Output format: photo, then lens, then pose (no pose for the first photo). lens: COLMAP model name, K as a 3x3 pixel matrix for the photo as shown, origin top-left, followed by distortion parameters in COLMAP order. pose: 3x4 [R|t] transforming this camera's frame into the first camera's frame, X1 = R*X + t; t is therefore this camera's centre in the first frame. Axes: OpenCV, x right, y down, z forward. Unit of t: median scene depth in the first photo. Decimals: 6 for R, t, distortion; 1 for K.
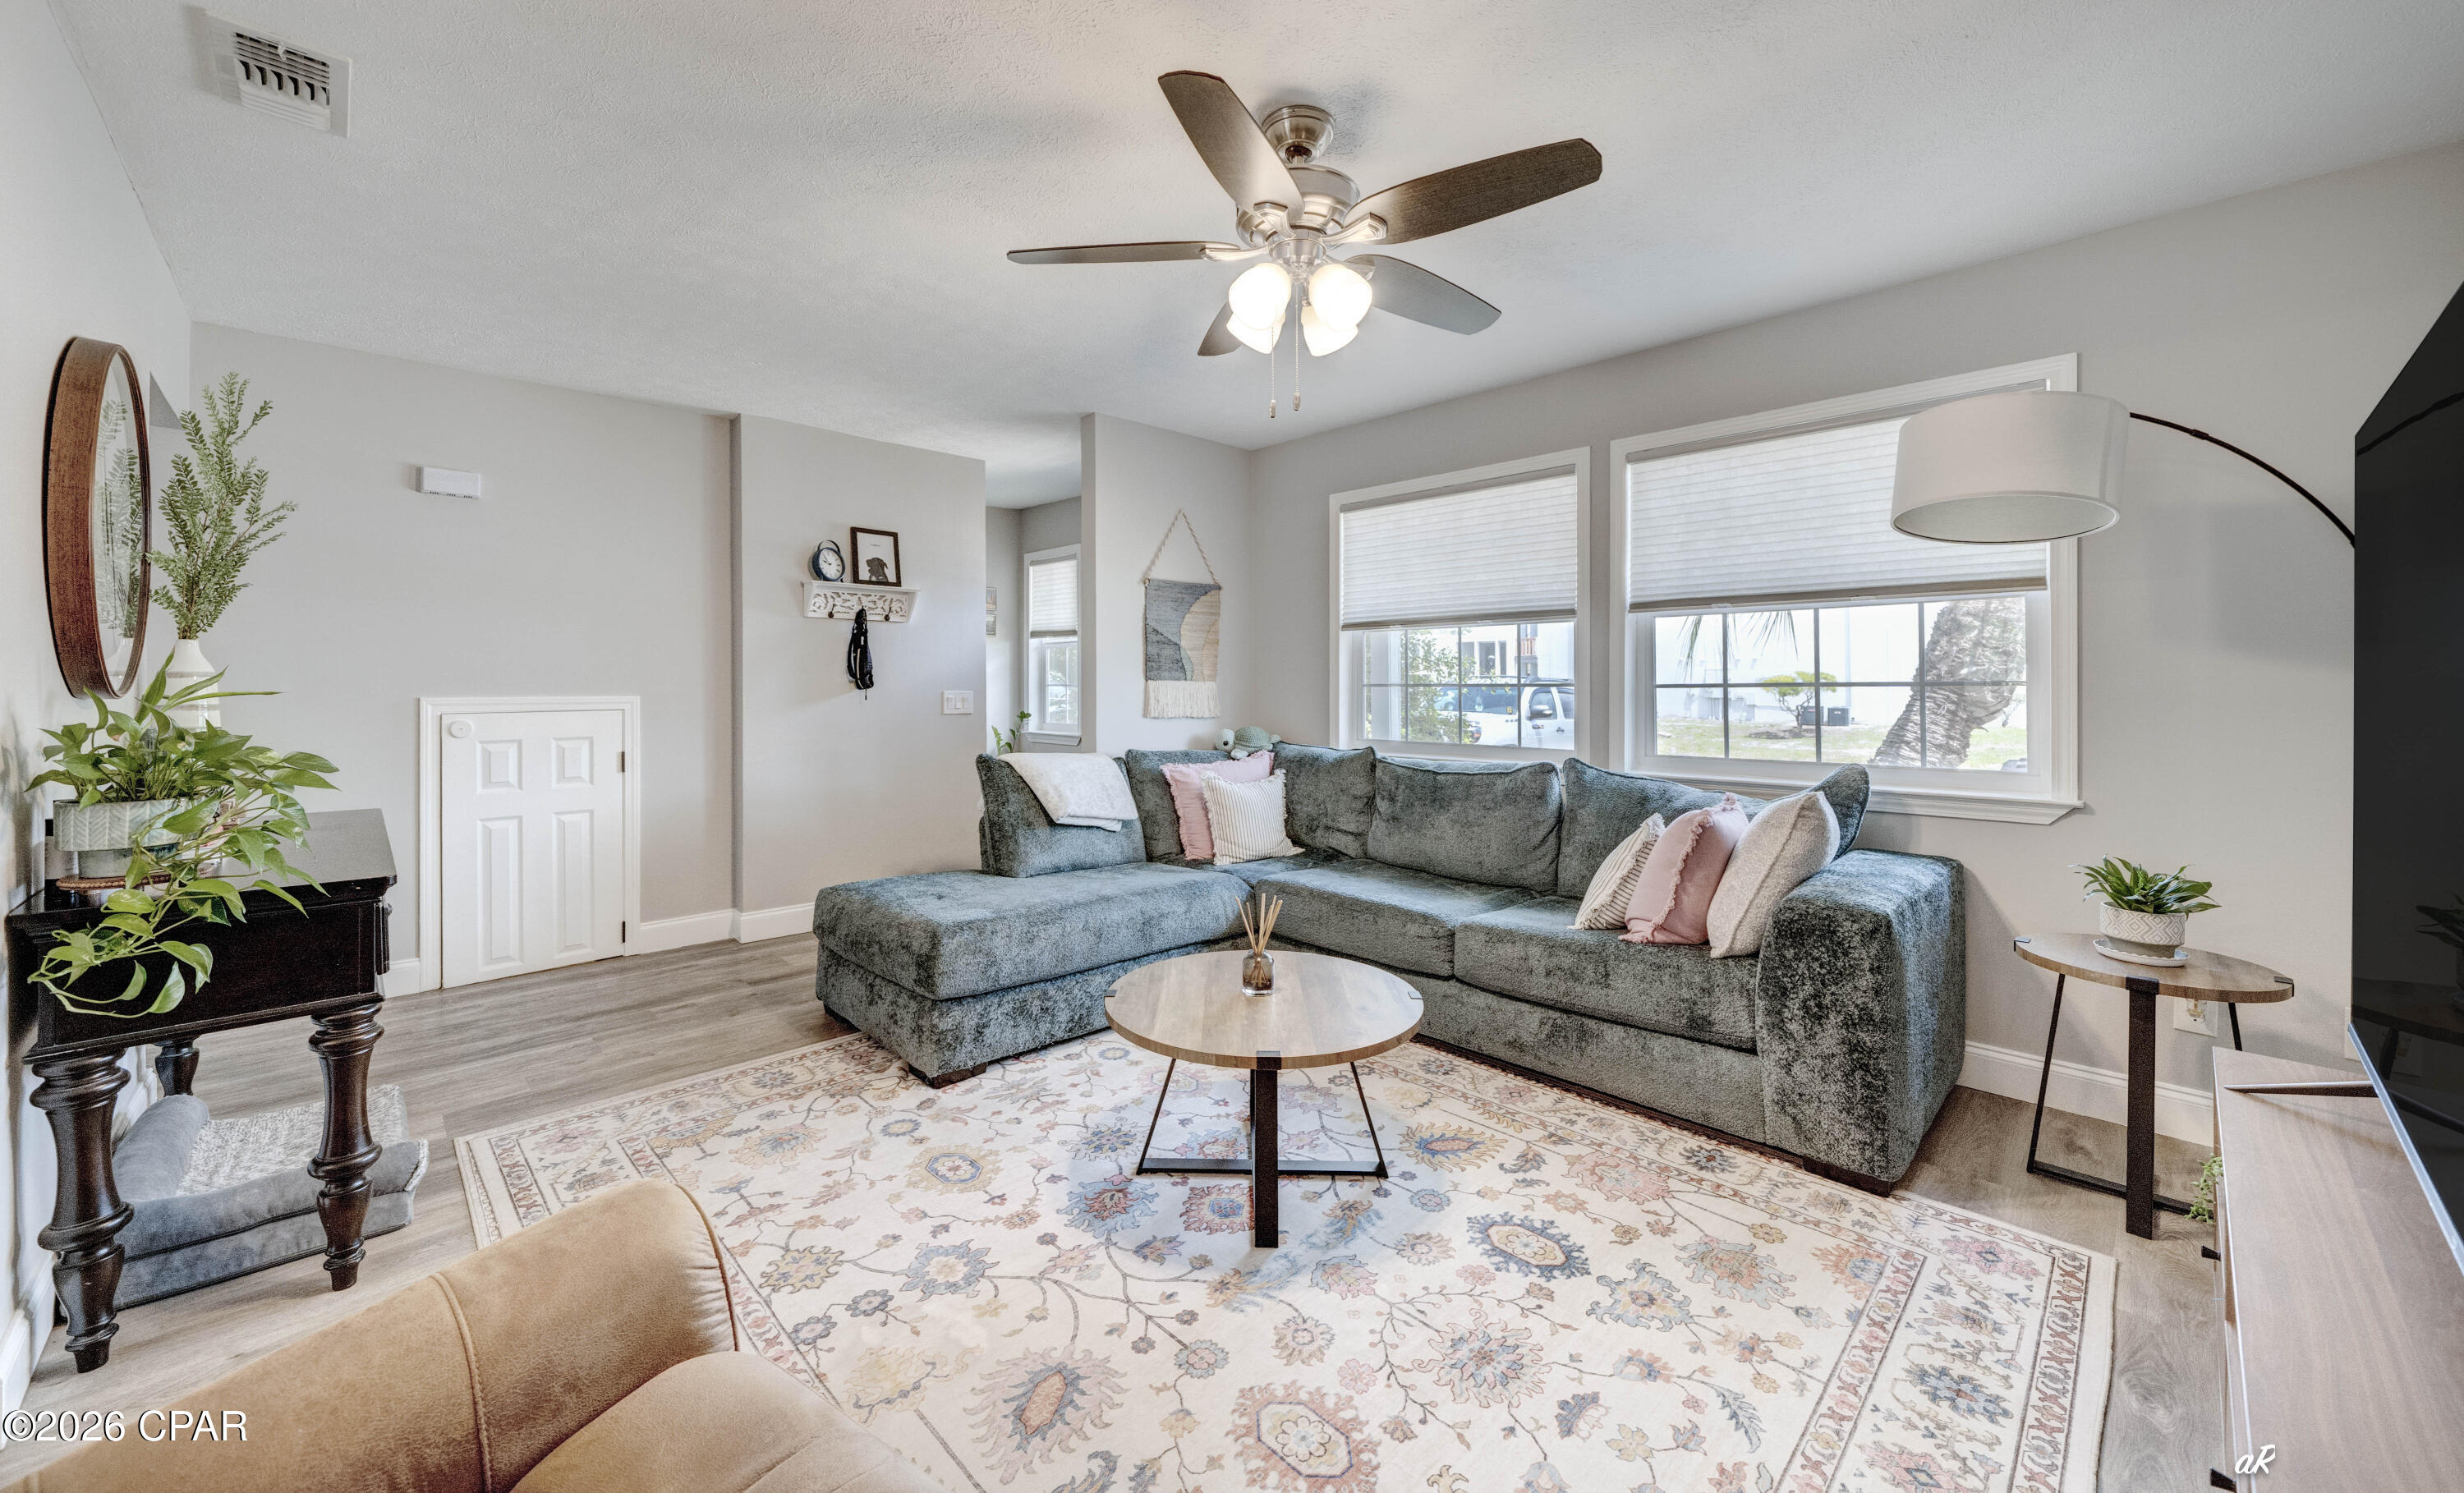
lens RADIAL K [[916.2, 0, 1221.2], [0, 916.2, 684.6], [0, 0, 1]] dist [-0.002218, -0.000079]
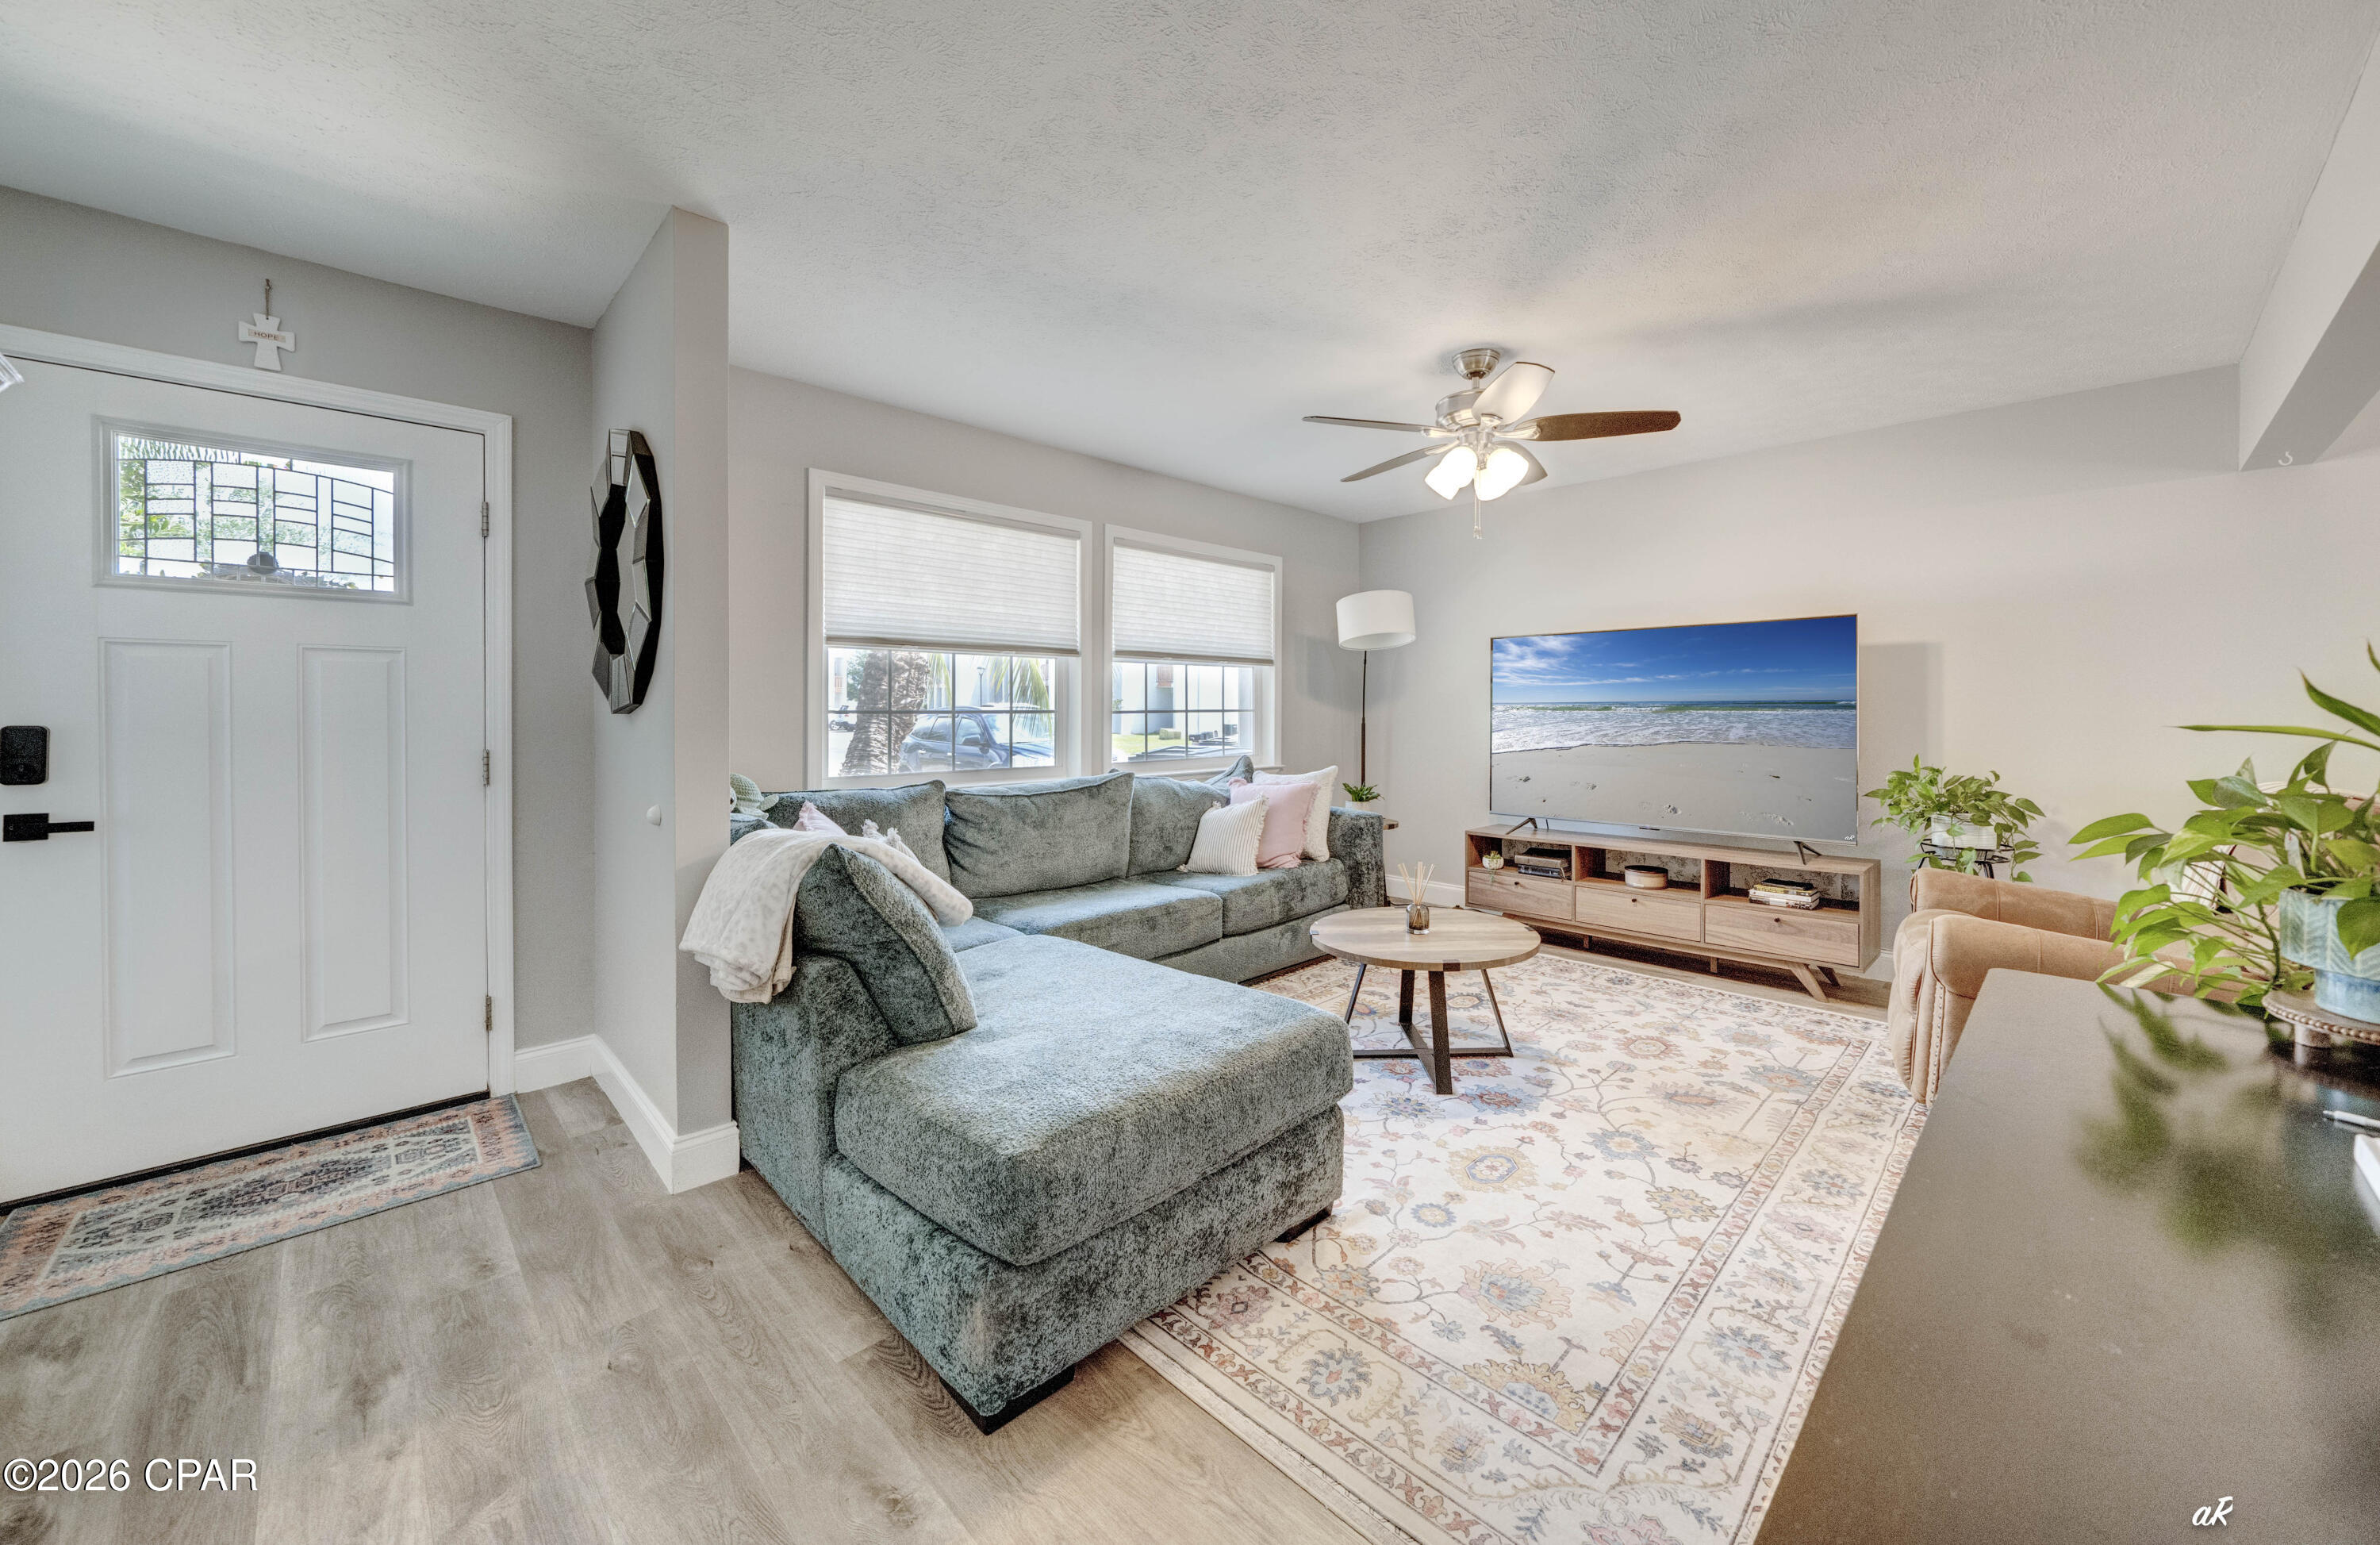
lens RADIAL K [[883.3, 0, 1237.7], [0, 883.3, 716.0], [0, 0, 1]] dist [-0.001438, -0.000164]
pose [[-0.035967, -0.006822, 0.999330, -0.850870], [0.000665, 0.999976, 0.006850, -0.001081], [-0.999353, 0.000911, -0.035961, 0.872098]]
